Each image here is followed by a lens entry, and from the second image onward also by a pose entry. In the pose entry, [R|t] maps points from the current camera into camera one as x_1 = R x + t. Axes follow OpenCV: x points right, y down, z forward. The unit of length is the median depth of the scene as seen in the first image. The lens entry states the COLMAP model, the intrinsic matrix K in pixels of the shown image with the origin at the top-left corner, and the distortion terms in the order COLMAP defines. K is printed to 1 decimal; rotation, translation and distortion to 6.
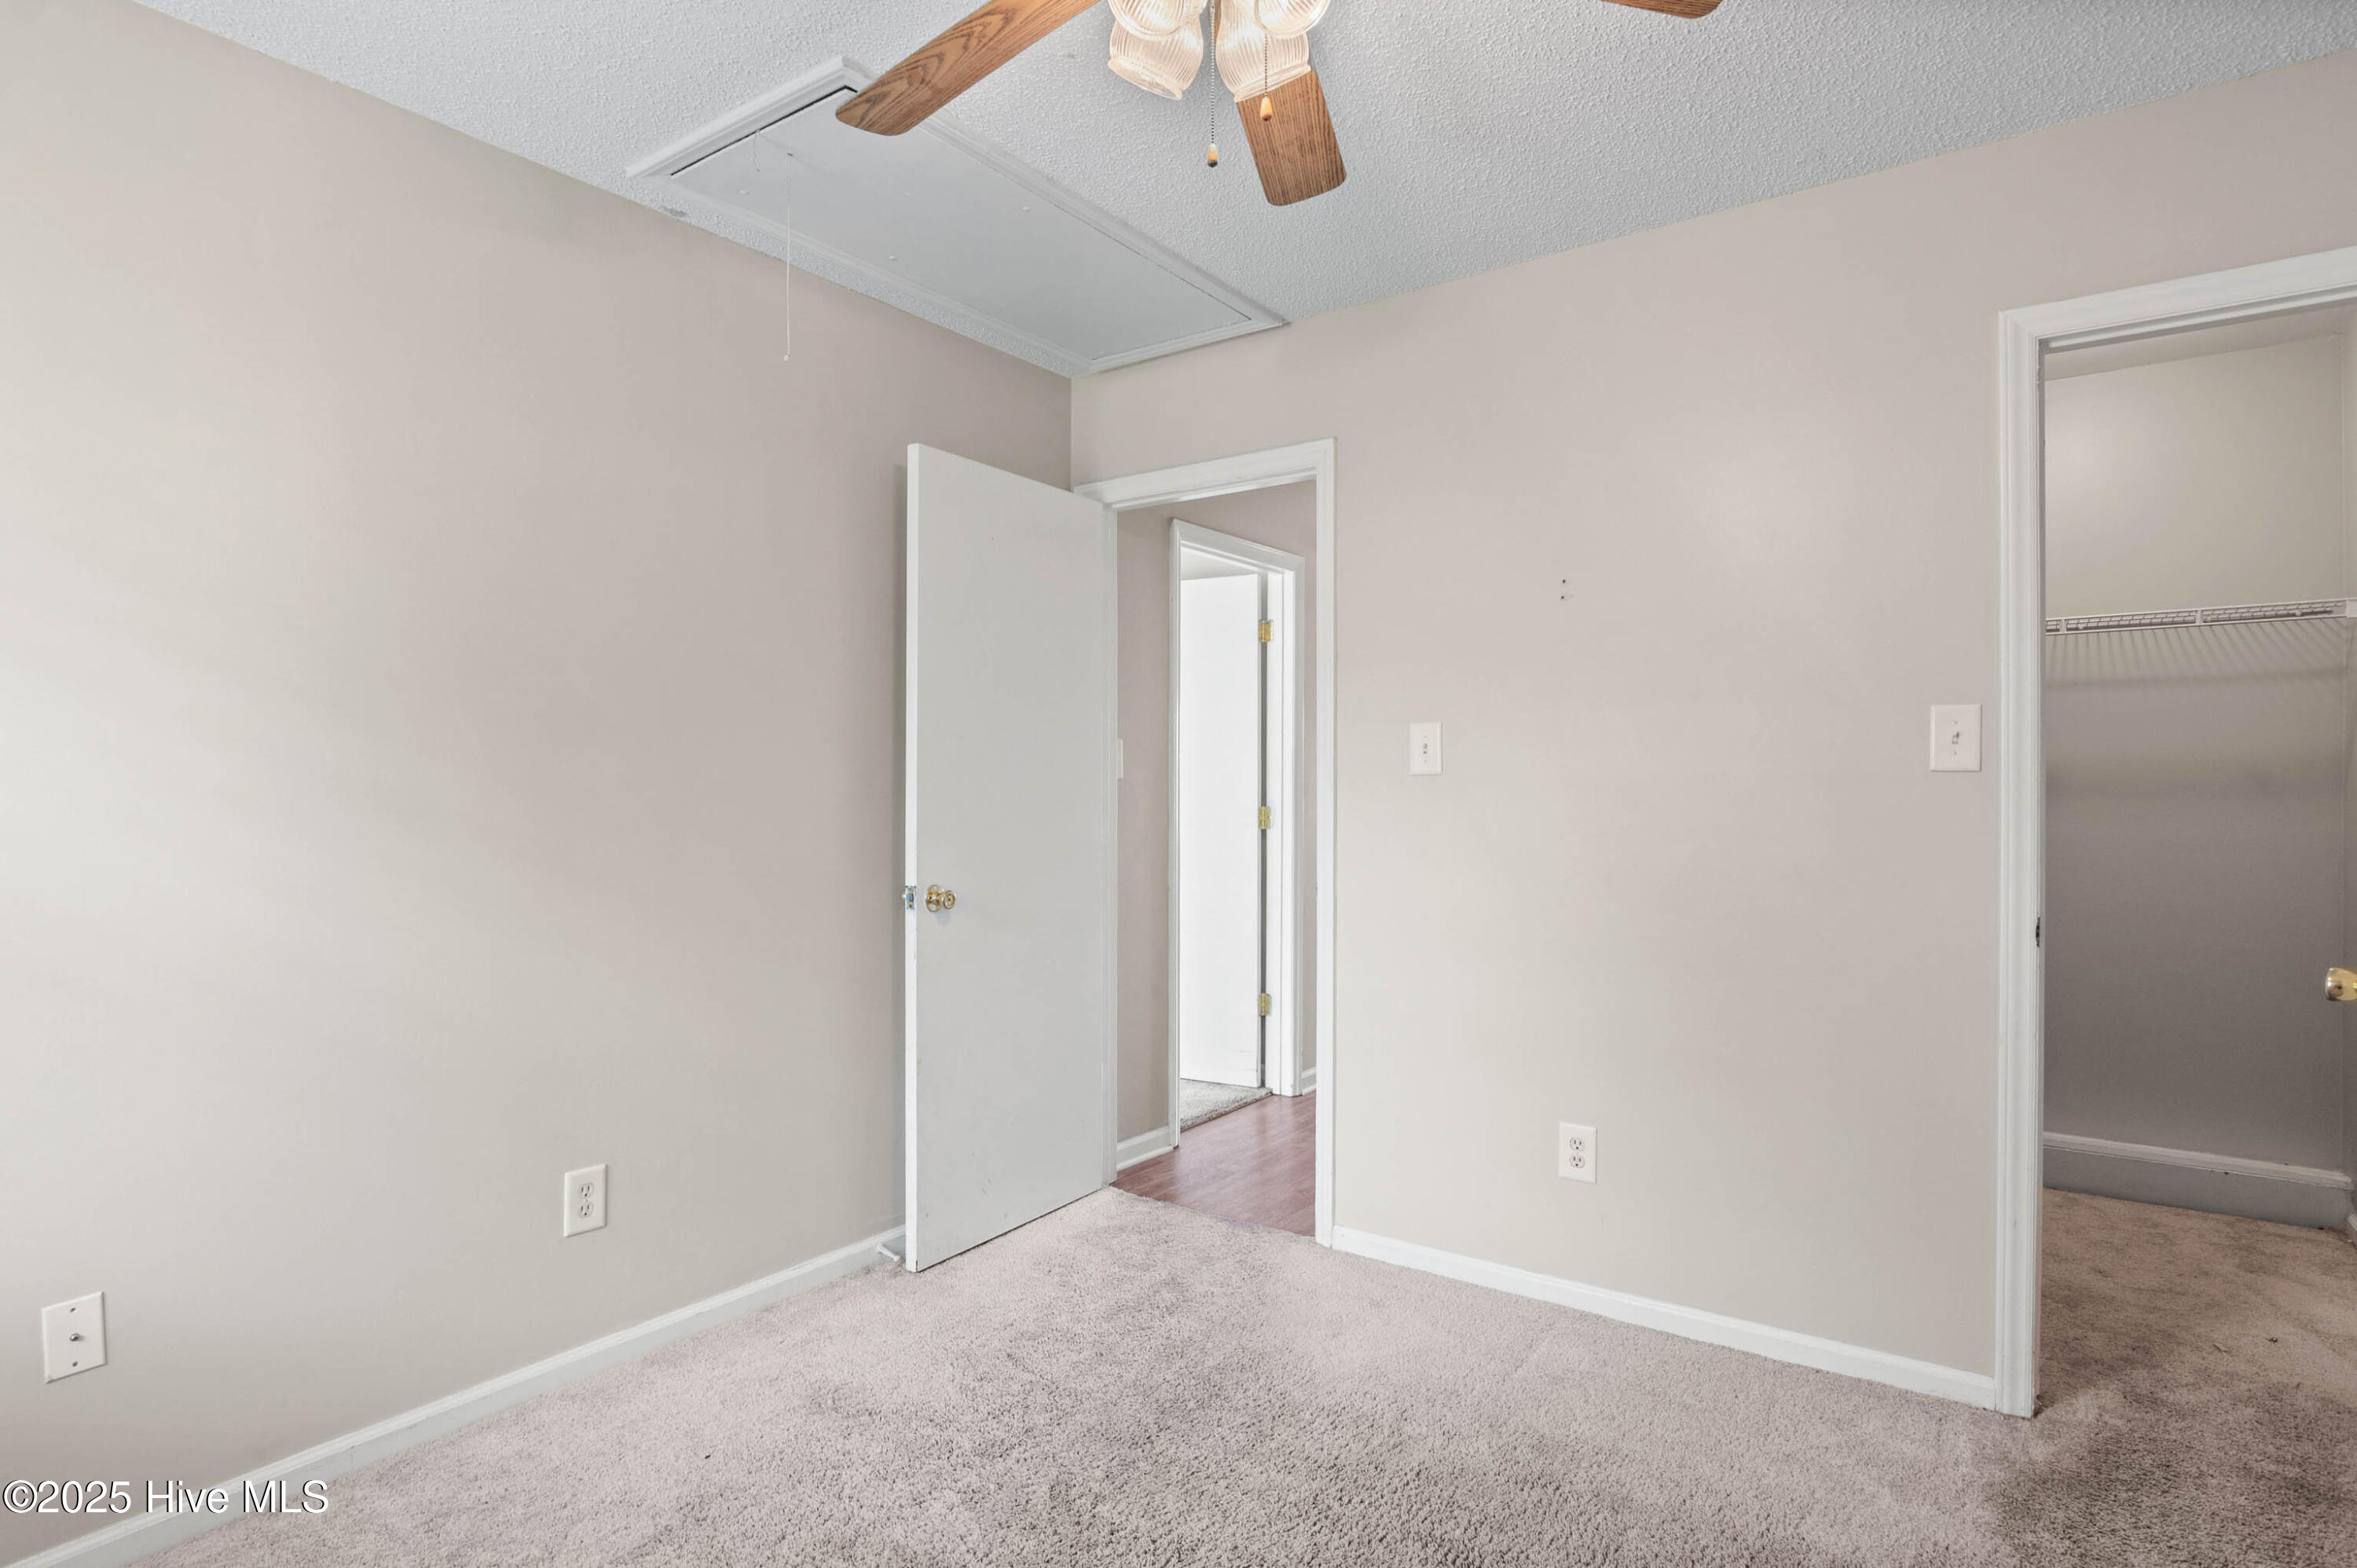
lens RADIAL K [[1189.3, 0, 1179.4], [0, 1189.3, 795.4], [0, 0, 1]] dist [-0.024684, 0.000641]
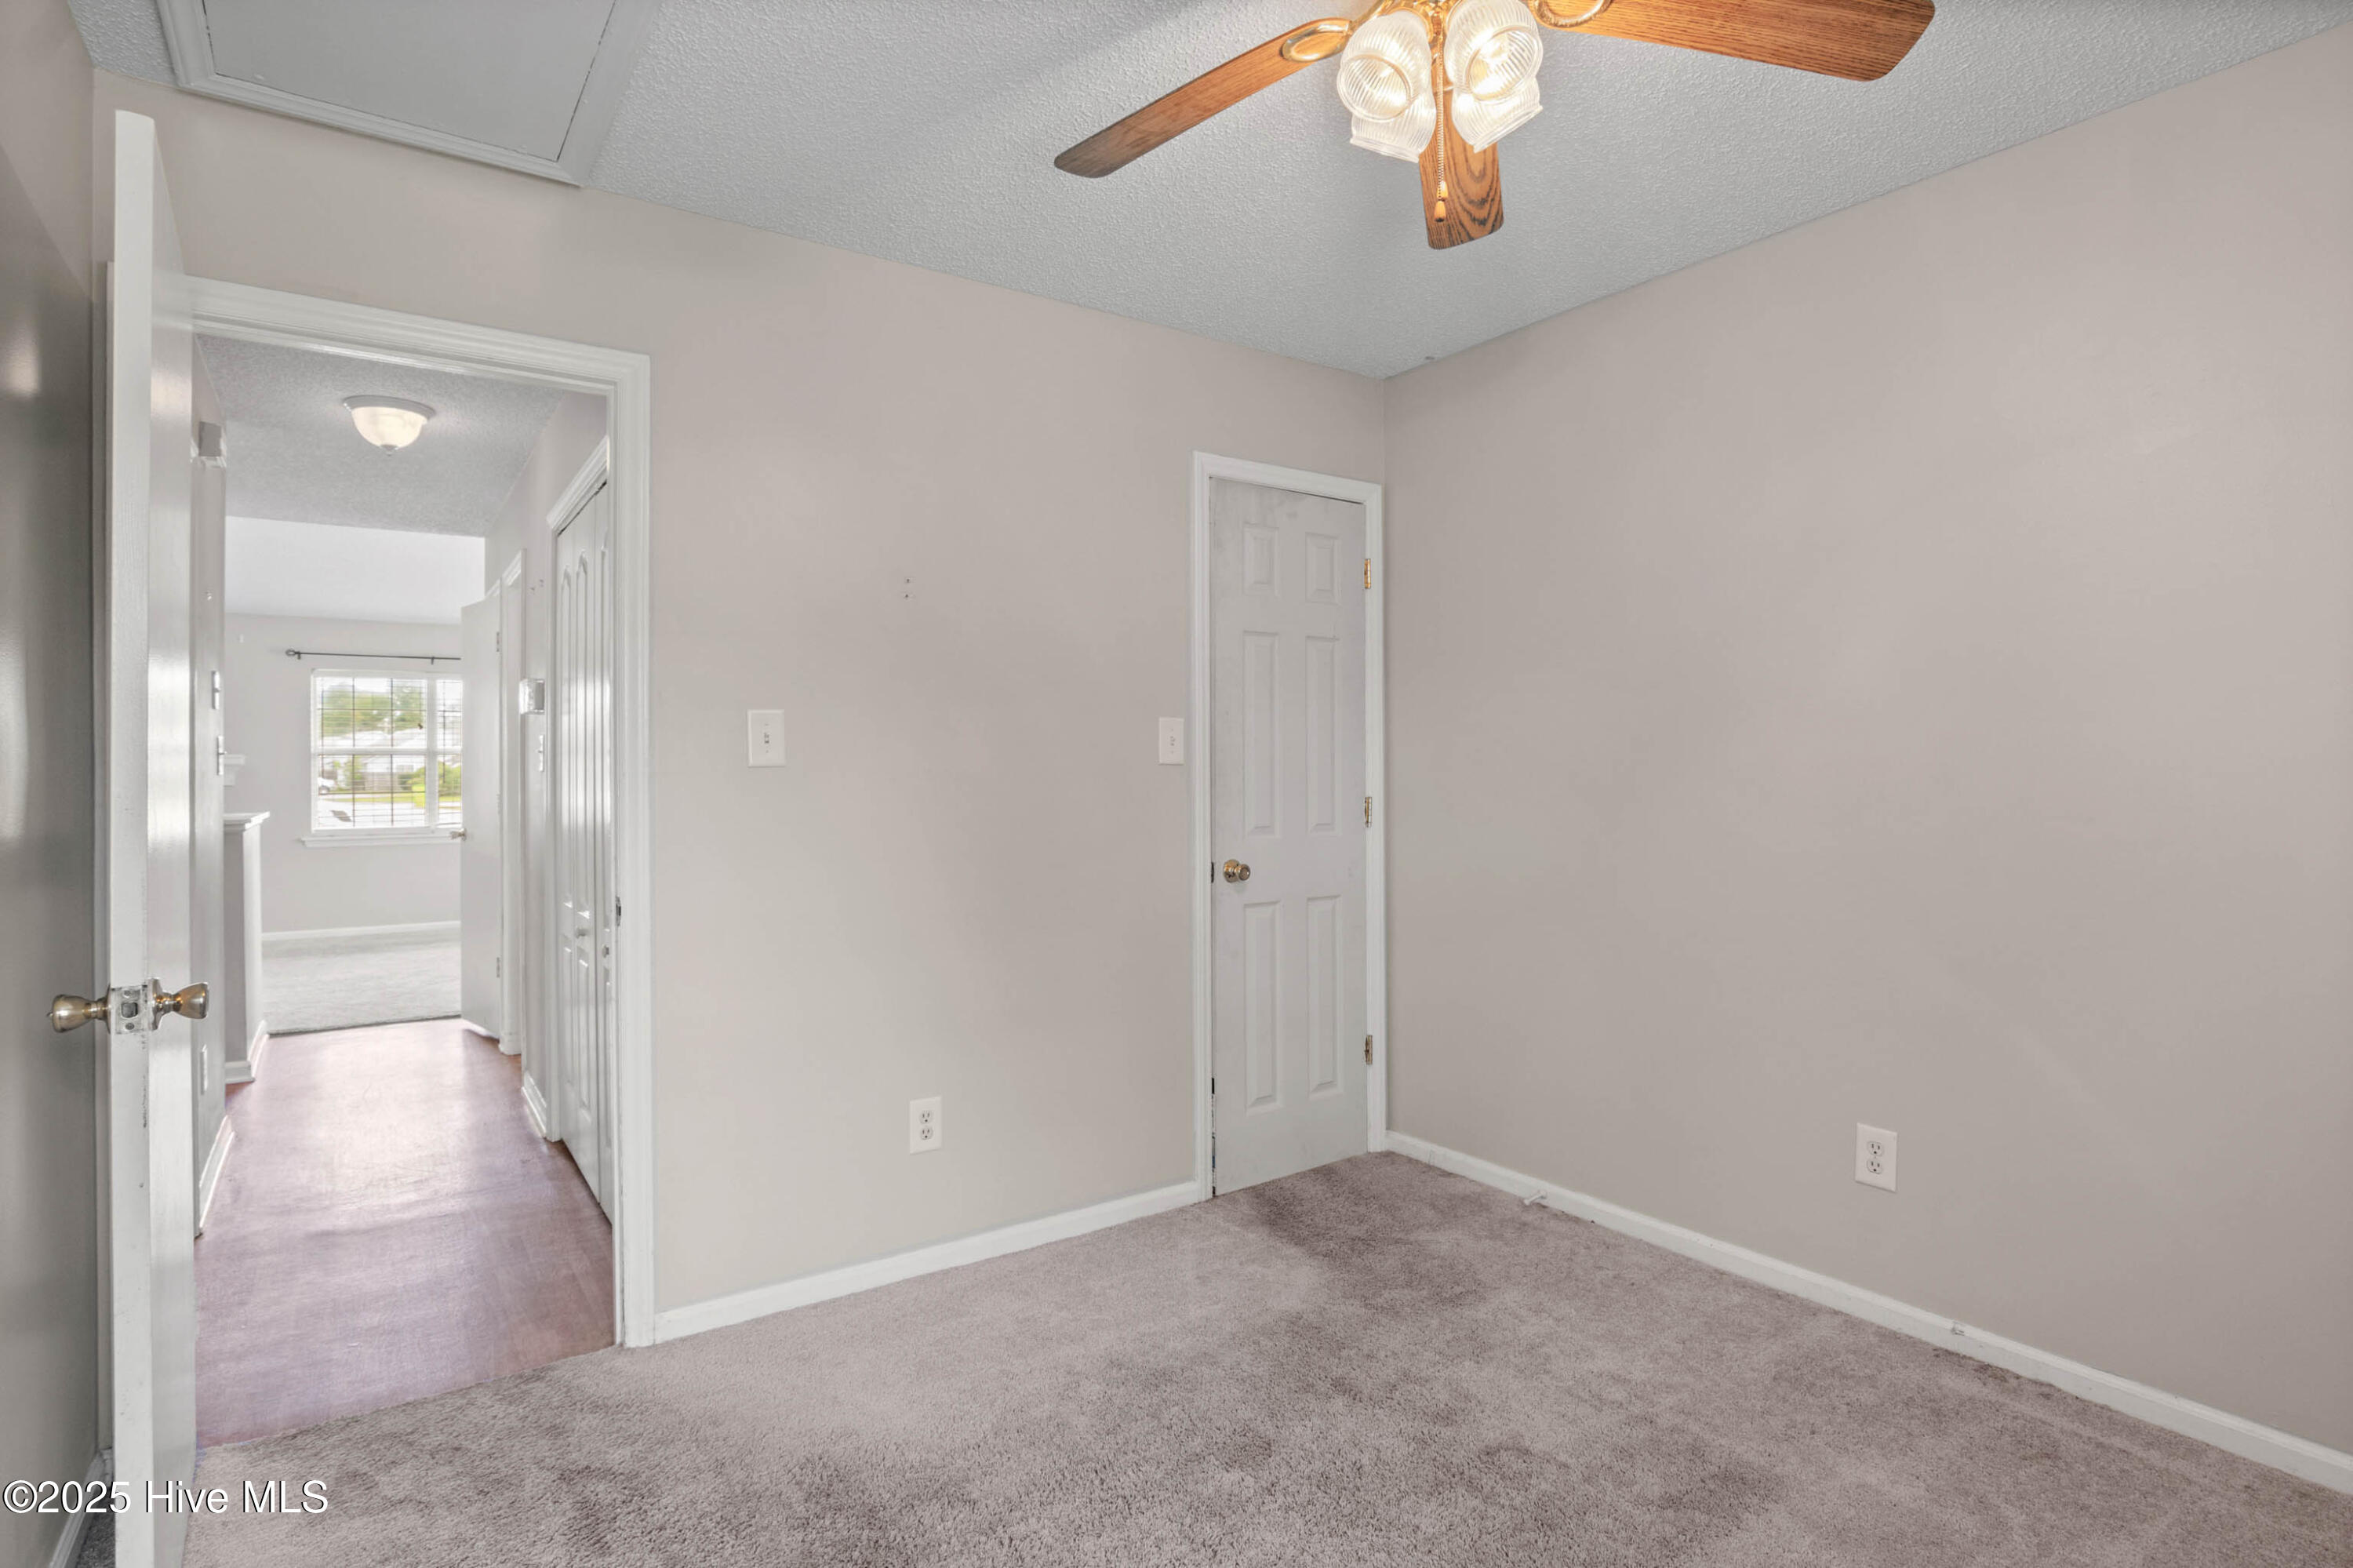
lens RADIAL K [[1168.1, 0, 1172.7], [0, 1168.1, 766.9], [0, 0, 1]] dist [-0.025245, 0.000162]
pose [[0.345832, -0.004996, 0.938283, -0.559436], [0.010595, 0.999943, 0.001419, -0.016357], [-0.938237, 0.009450, 0.345865, 0.432252]]
